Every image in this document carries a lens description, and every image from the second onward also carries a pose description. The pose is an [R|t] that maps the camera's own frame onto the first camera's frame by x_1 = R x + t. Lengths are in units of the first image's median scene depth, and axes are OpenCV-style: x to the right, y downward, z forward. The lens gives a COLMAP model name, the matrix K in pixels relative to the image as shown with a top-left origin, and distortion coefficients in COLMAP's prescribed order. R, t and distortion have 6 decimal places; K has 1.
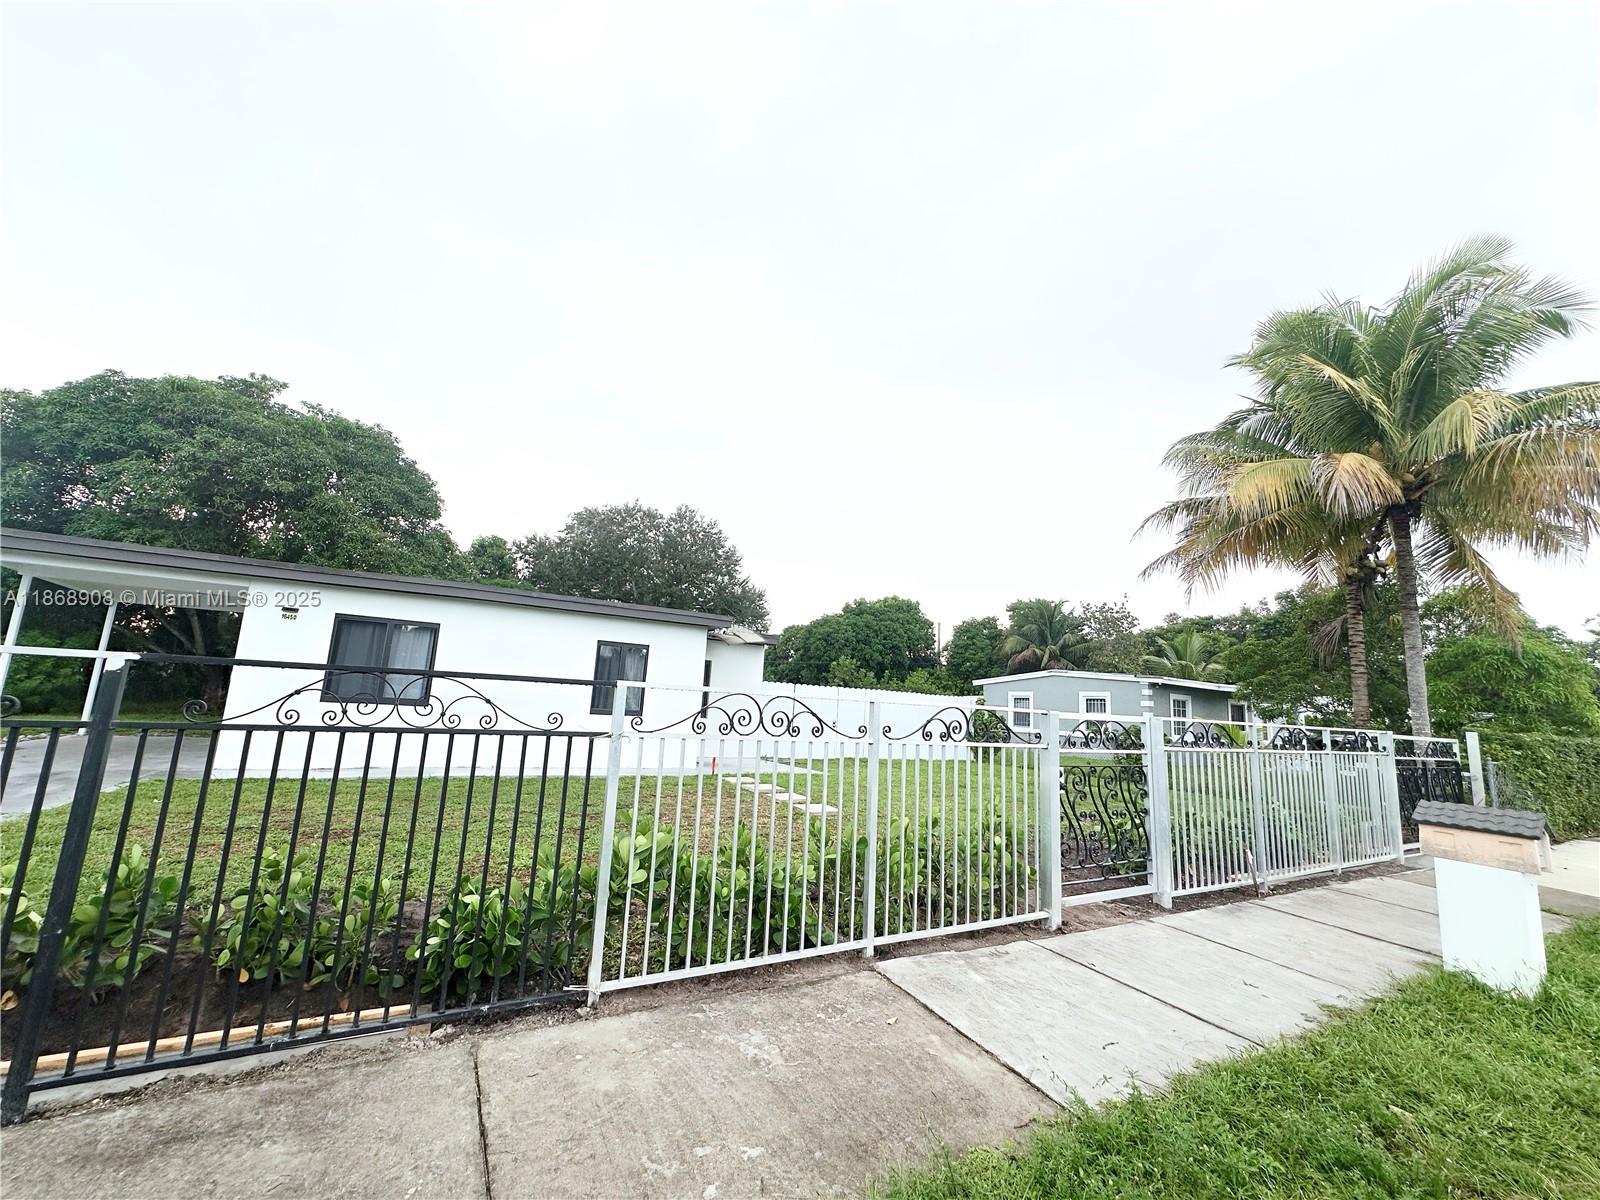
lens RADIAL K [[635.3, 0, 803.8], [0, 635.3, 600.9], [0, 0, 1]] dist [-0.002448, 0.000314]
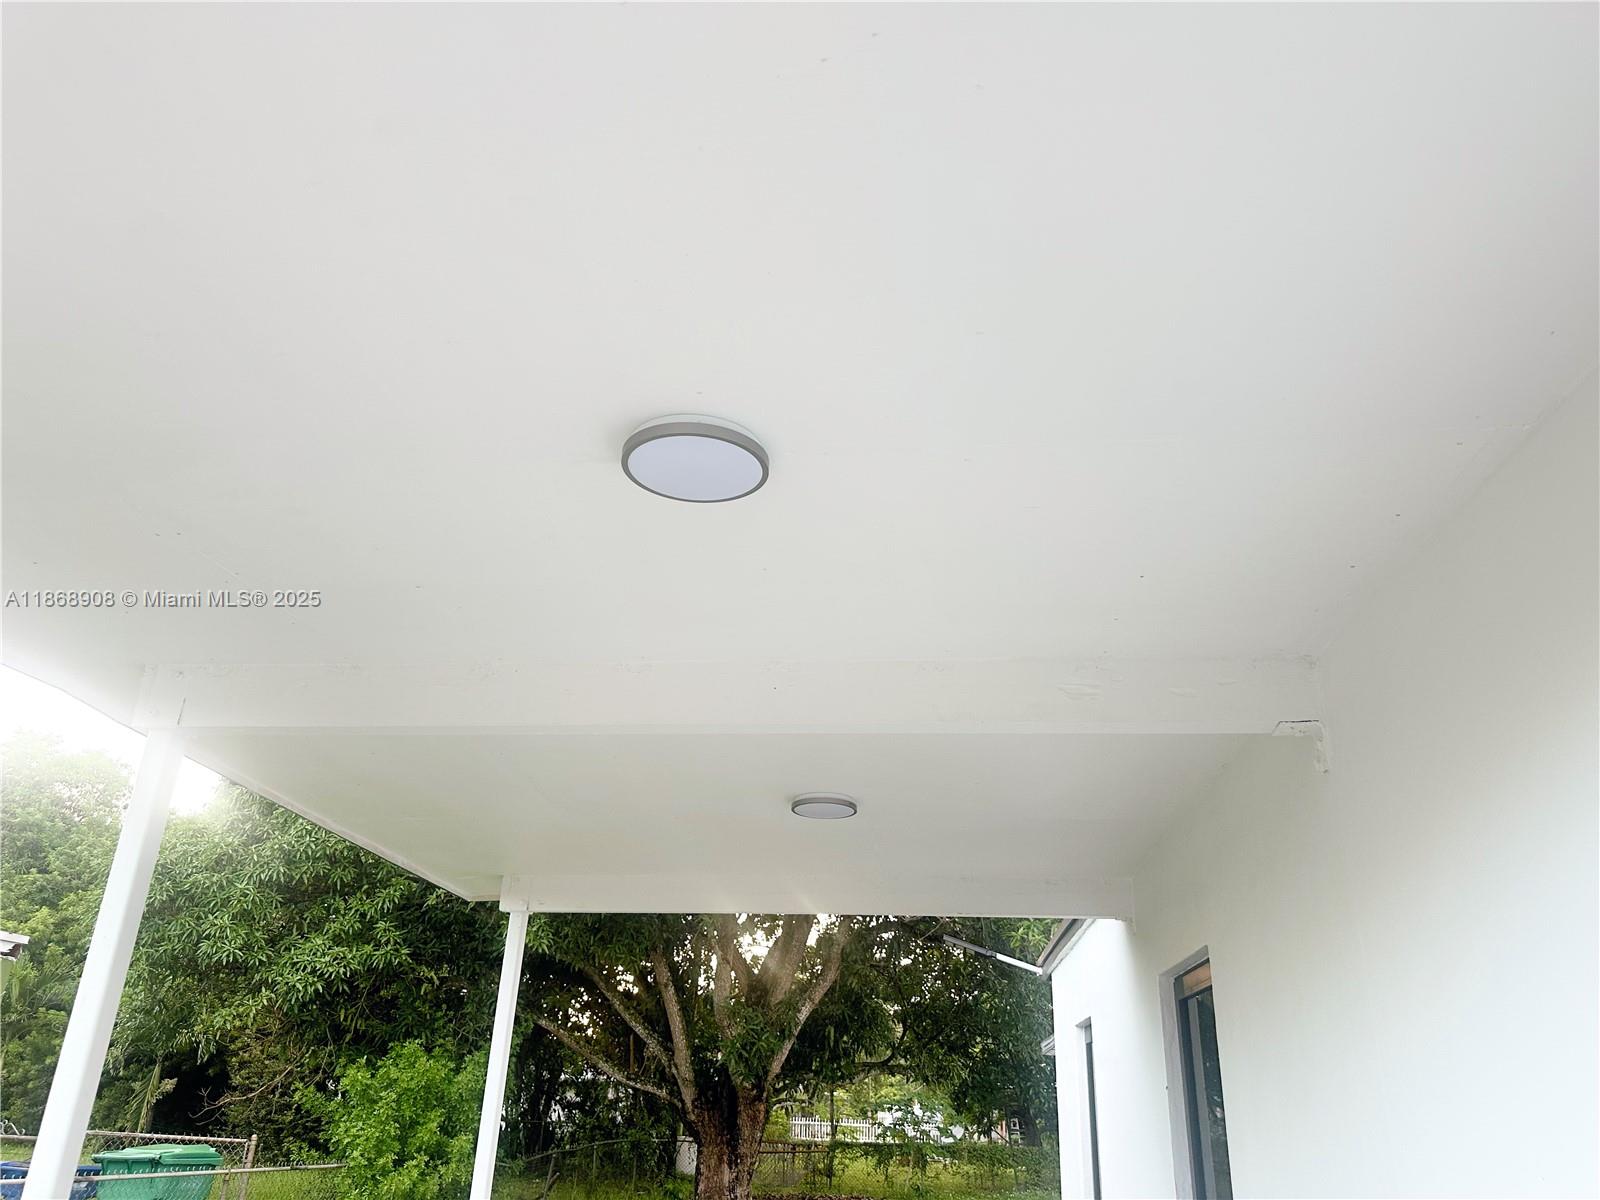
lens RADIAL K [[1136.5, 0, 800.0], [0, 1136.5, 600.0], [0, 0, 1]] dist [-0.002109, -0.001512]
pose [[0.809877, -0.258025, -0.526803, -0.195873], [0.101795, 0.946257, -0.306977, 0.010287], [0.577699, 0.194987, 0.792618, 0.180552]]
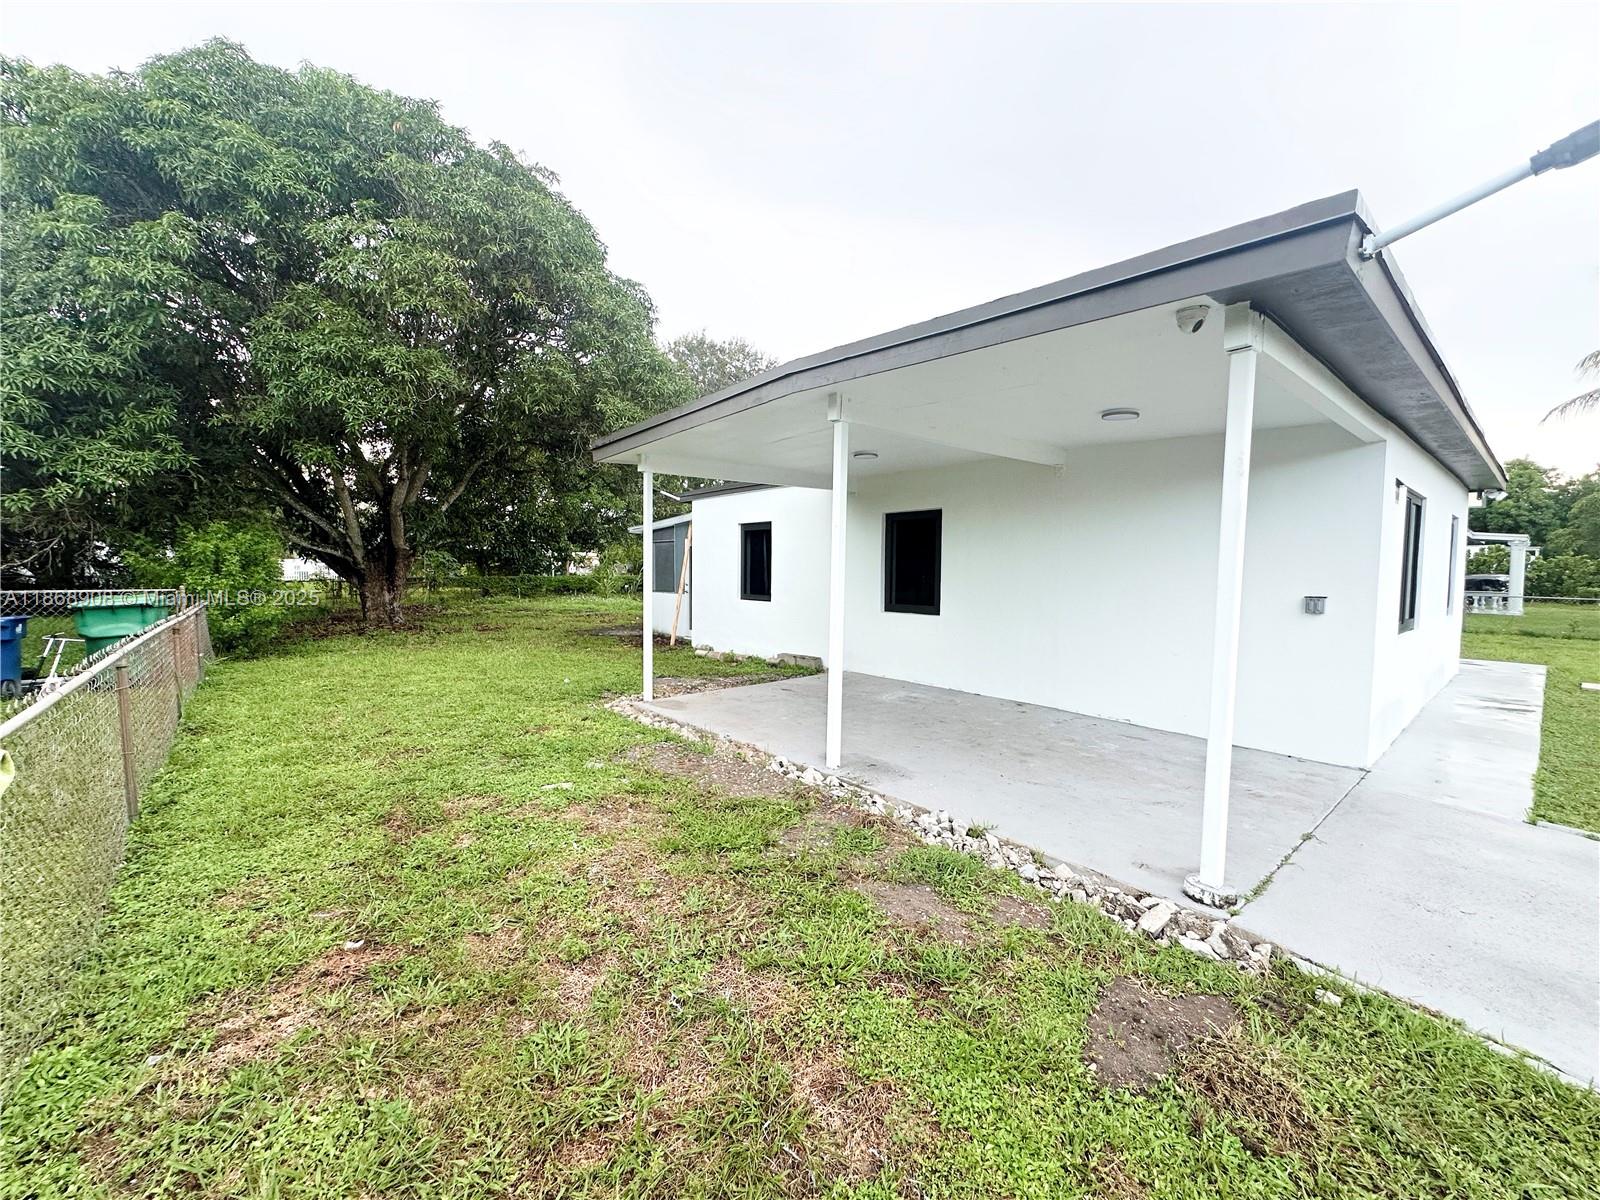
lens RADIAL K [[635.3, 0, 803.8], [0, 635.3, 600.9], [0, 0, 1]] dist [-0.002448, 0.000314]
pose [[0.982687, -0.055137, 0.176882, -0.295011], [0.013802, 0.973825, 0.226879, -0.003422], [-0.184761, -0.220510, 0.957726, 0.113039]]
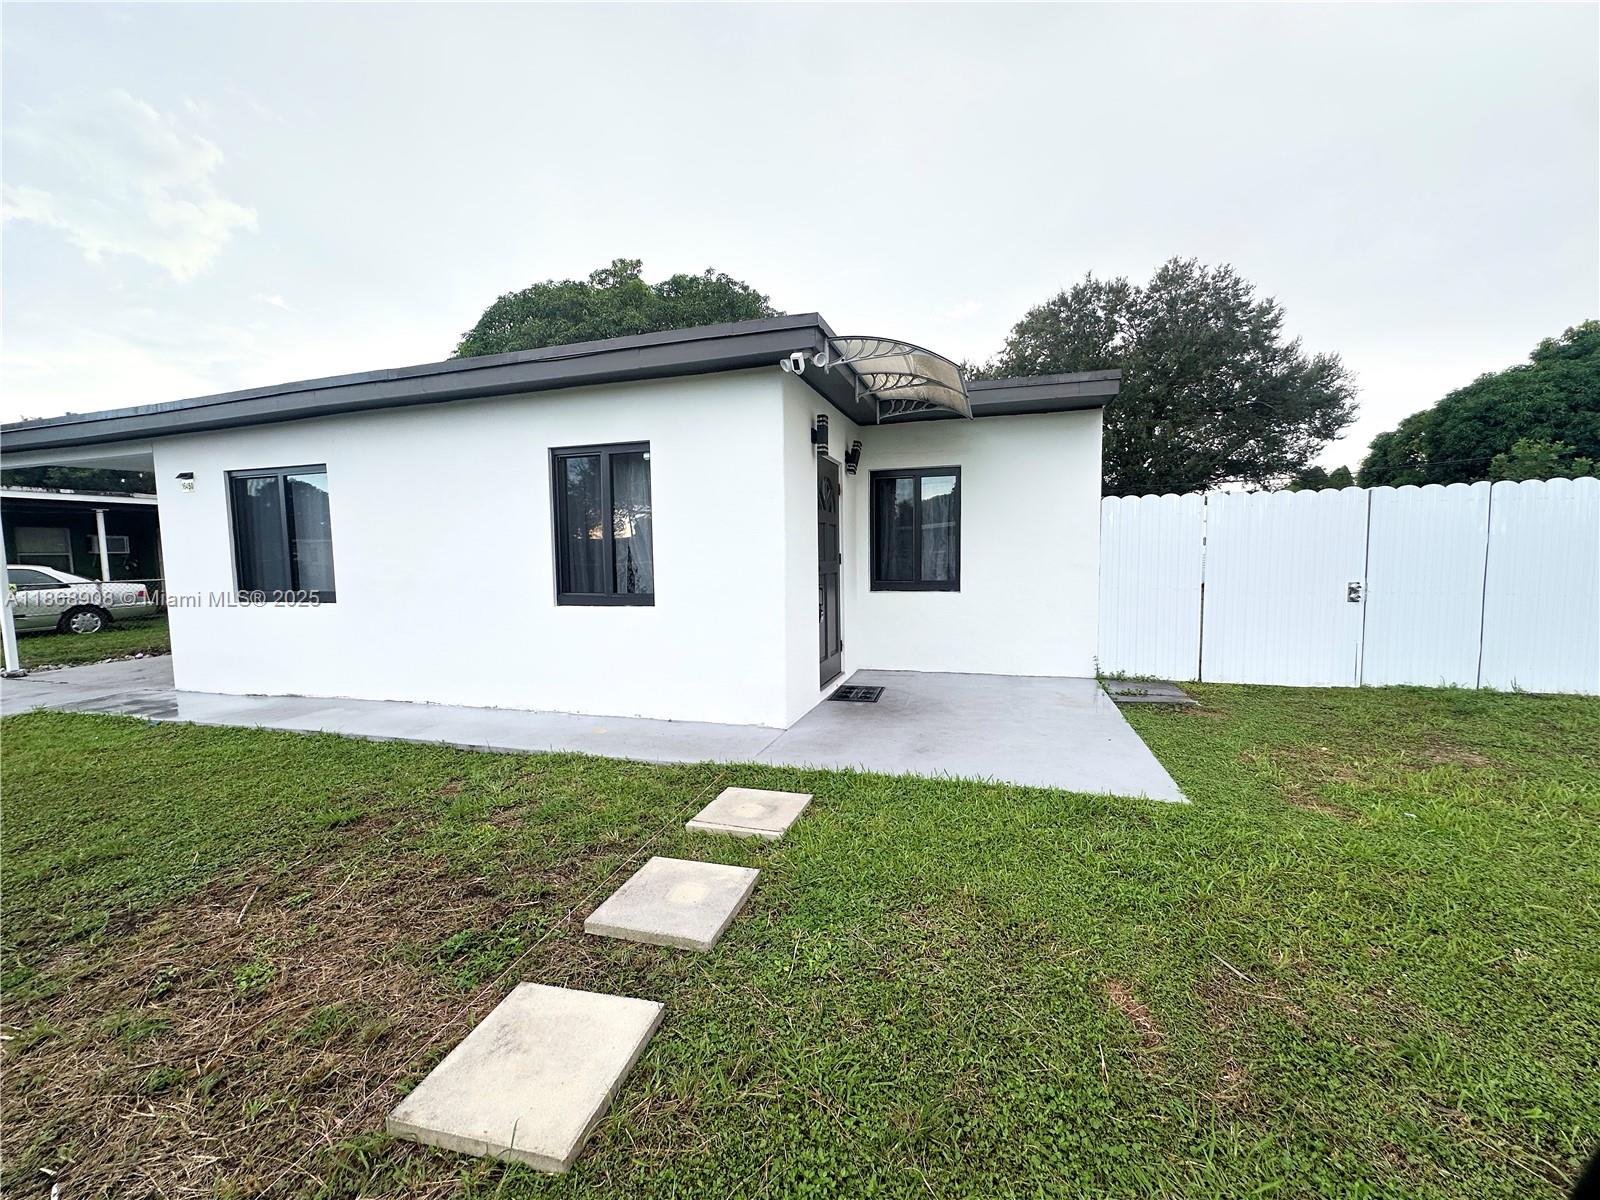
lens RADIAL K [[635.3, 0, 803.8], [0, 635.3, 600.9], [0, 0, 1]] dist [-0.002448, 0.000314]
pose [[0.684085, -0.008550, -0.729352, 0.037517], [0.174776, 0.972722, 0.152526, 0.034159], [0.708153, -0.231814, 0.666919, 0.206021]]
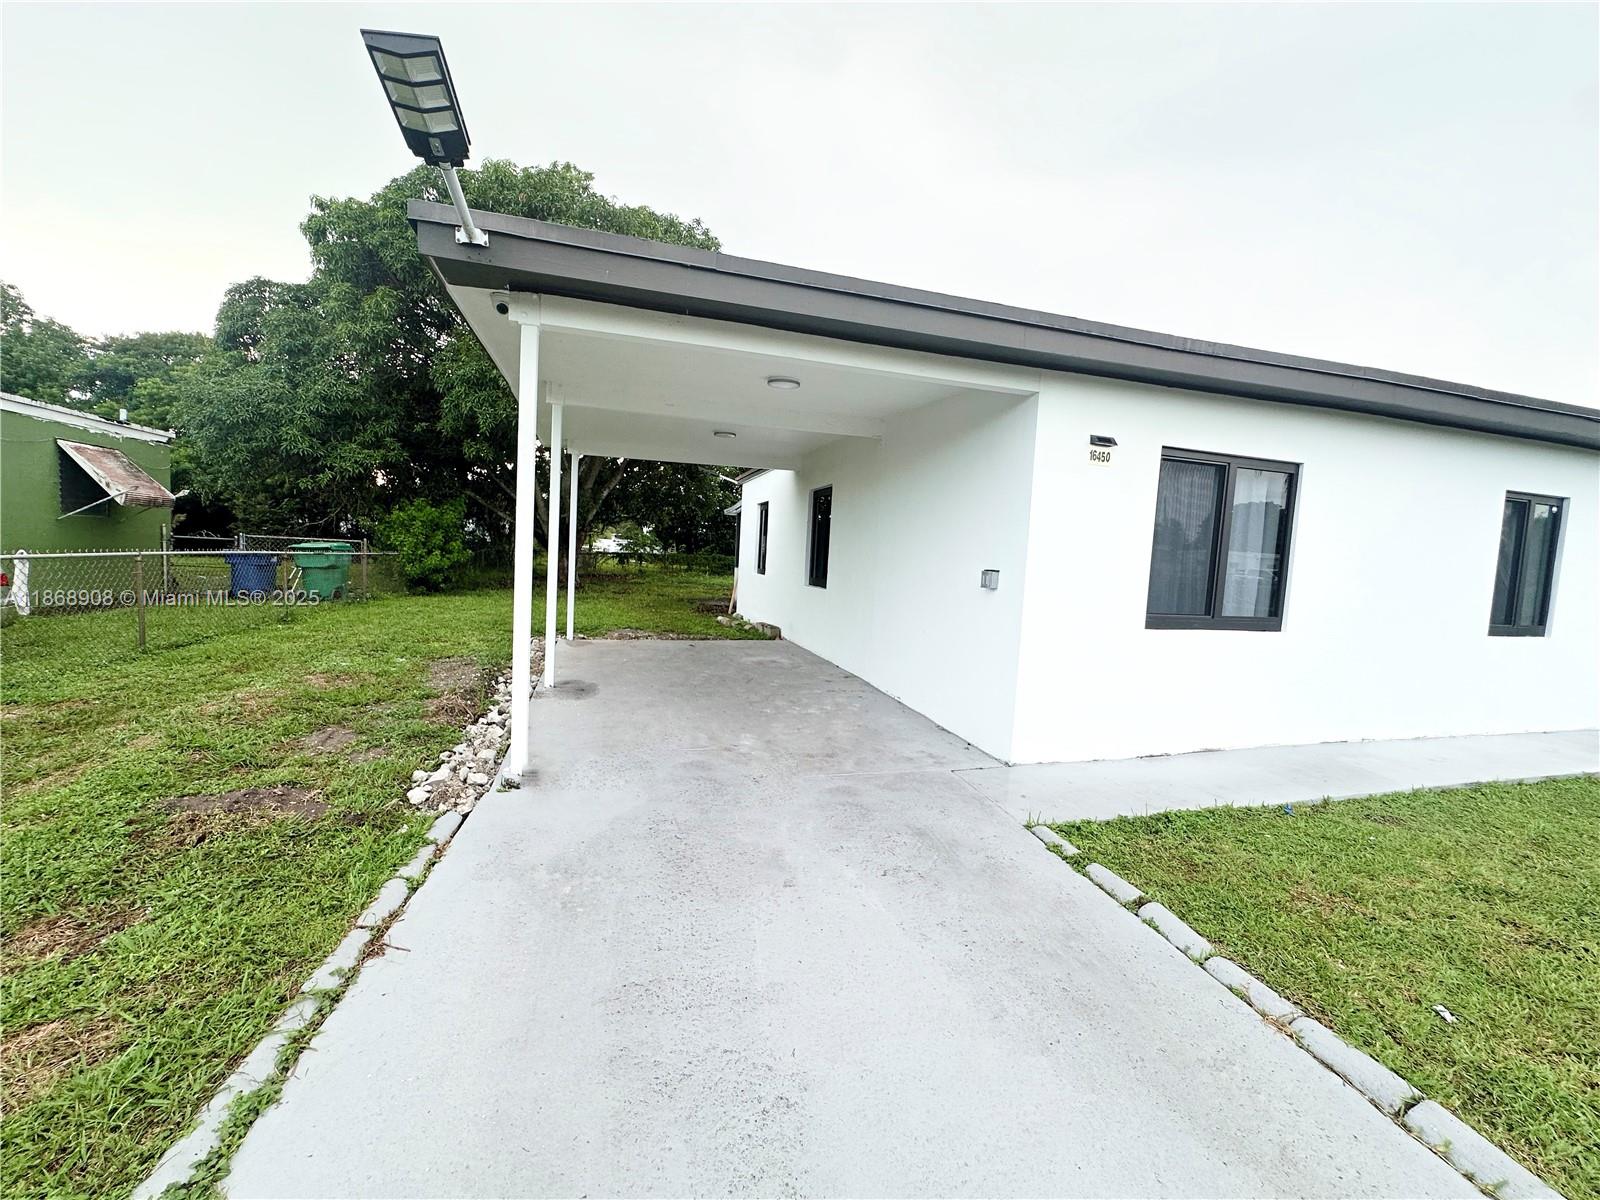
lens RADIAL K [[635.3, 0, 803.8], [0, 635.3, 600.9], [0, 0, 1]] dist [-0.002448, 0.000314]
pose [[0.973399, 0.013647, -0.228710, -0.191178], [0.039164, 0.973622, 0.224780, 0.003363], [0.225745, -0.227758, 0.947188, 0.099535]]
